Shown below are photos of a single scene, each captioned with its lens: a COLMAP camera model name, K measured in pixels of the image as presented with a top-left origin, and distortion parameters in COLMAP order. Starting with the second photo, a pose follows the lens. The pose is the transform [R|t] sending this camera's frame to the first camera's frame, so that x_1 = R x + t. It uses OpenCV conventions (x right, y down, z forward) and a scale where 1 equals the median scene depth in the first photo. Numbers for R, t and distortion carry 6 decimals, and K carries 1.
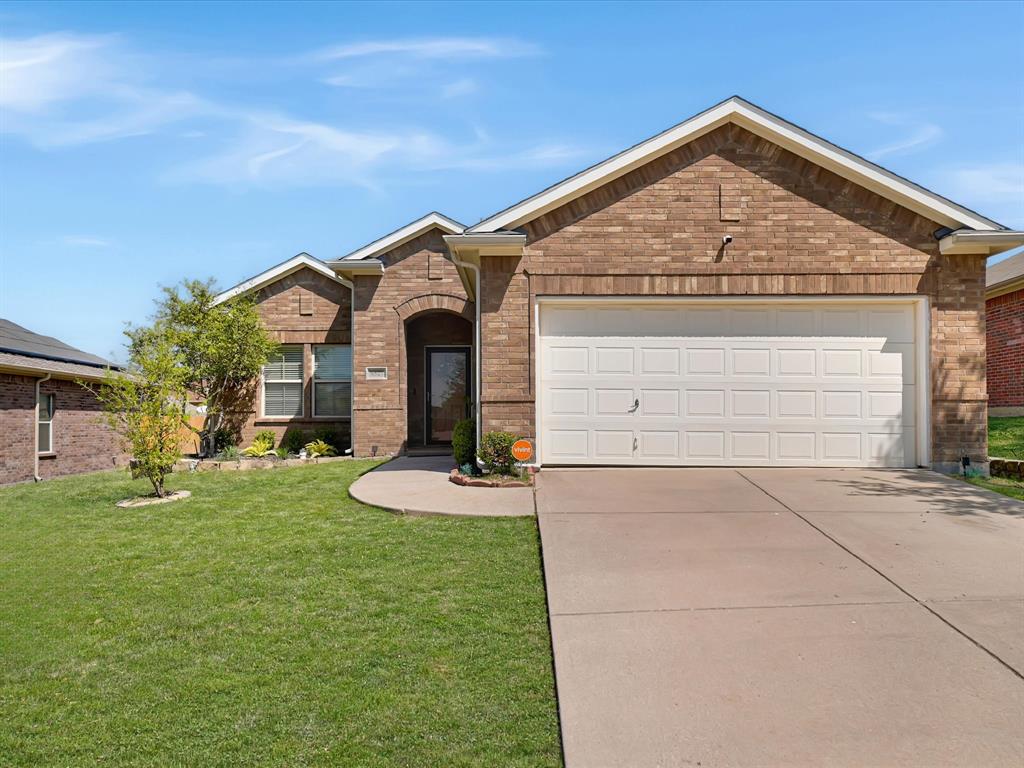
lens RADIAL K [[853.7, 0, 513.6], [0, 853.7, 362.3], [0, 0, 1]] dist [0.047292, 0.000277]
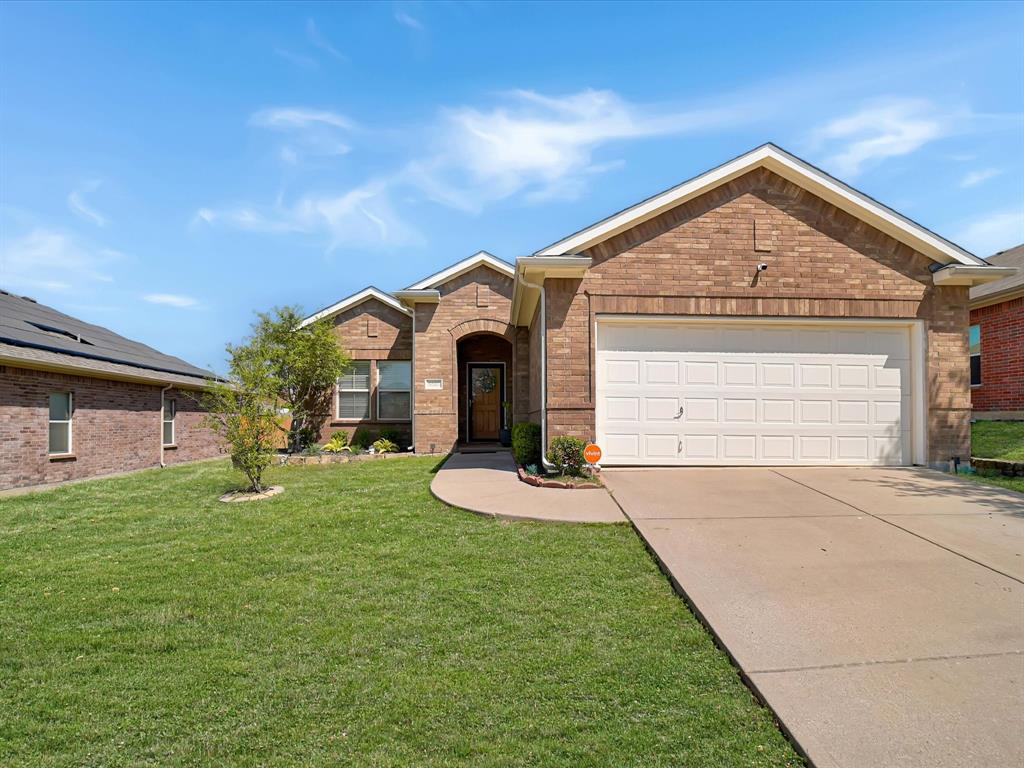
lens RADIAL K [[581.4, 0, 512.0], [0, 581.4, 384.0], [0, 0, 1]] dist [-0.040288, 0.001917]
pose [[0.999428, 0.006910, 0.033098, -0.106046], [-0.007119, 0.999955, 0.006193, 0.009584], [-0.033054, -0.006426, 0.999433, 0.242952]]
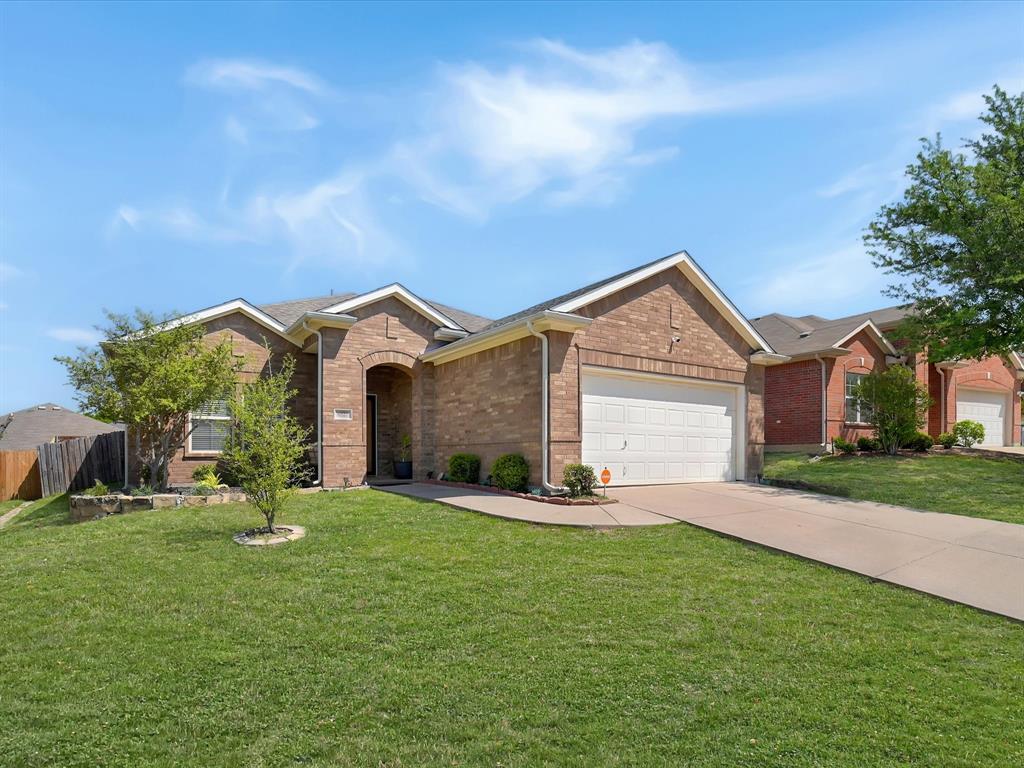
lens RADIAL K [[583.0, 0, 562.9], [0, 583.0, 425.3], [0, 0, 1]] dist [-0.038942, 0.004557]
pose [[0.785339, 0.029681, 0.618353, -0.564346], [-0.040090, 0.999192, 0.002954, 0.018508], [-0.617766, -0.027110, 0.785895, 0.281720]]
